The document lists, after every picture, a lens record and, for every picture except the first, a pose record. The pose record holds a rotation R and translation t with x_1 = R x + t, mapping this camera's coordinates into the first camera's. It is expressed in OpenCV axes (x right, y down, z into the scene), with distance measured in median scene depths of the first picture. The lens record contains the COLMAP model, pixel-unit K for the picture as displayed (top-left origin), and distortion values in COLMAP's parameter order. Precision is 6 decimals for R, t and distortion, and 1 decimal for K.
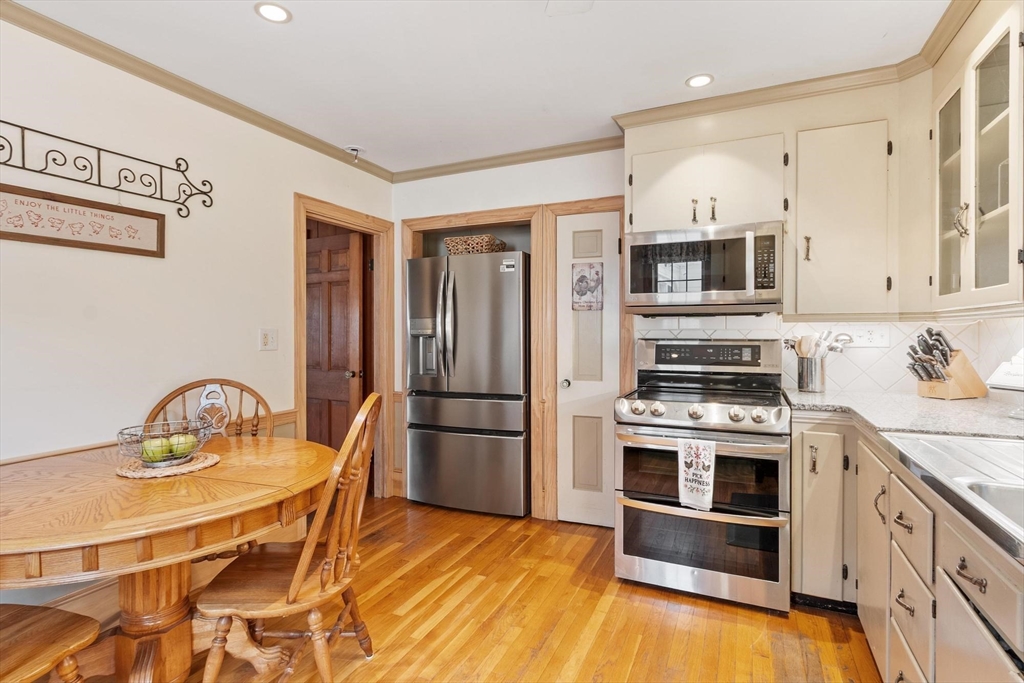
lens RADIAL K [[509.9, 0, 510.9], [0, 509.9, 335.6], [0, 0, 1]] dist [0.000905, 0.000120]
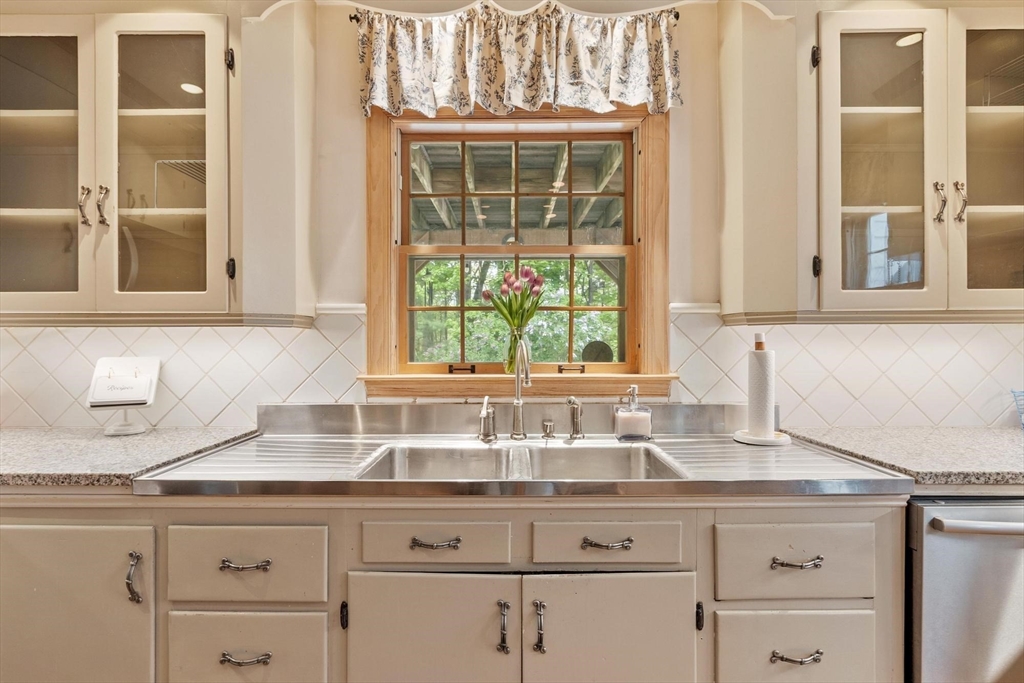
lens RADIAL K [[521.0, 0, 507.4], [0, 521.0, 341.3], [0, 0, 1]] dist [0.000281, -0.000620]
pose [[-0.419413, 0.005869, 0.907777, -0.089044], [0.008132, 0.999963, -0.002707, -0.000191], [-0.907759, 0.006246, -0.419445, 0.439331]]
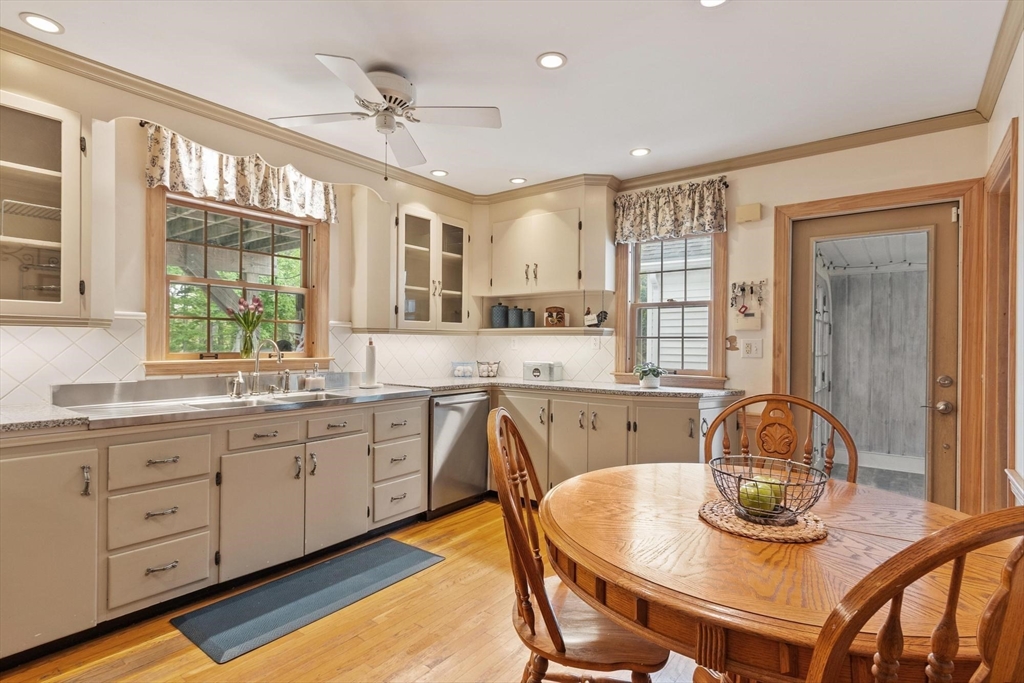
lens RADIAL K [[514.6, 0, 512.0], [0, 514.6, 341.5], [0, 0, 1]] dist [0.019684, -0.000044]
pose [[-0.976942, -0.004844, 0.213452, -0.268644], [-0.004692, 0.999988, 0.001219, -0.001474], [-0.213455, 0.000189, -0.976953, 1.050610]]
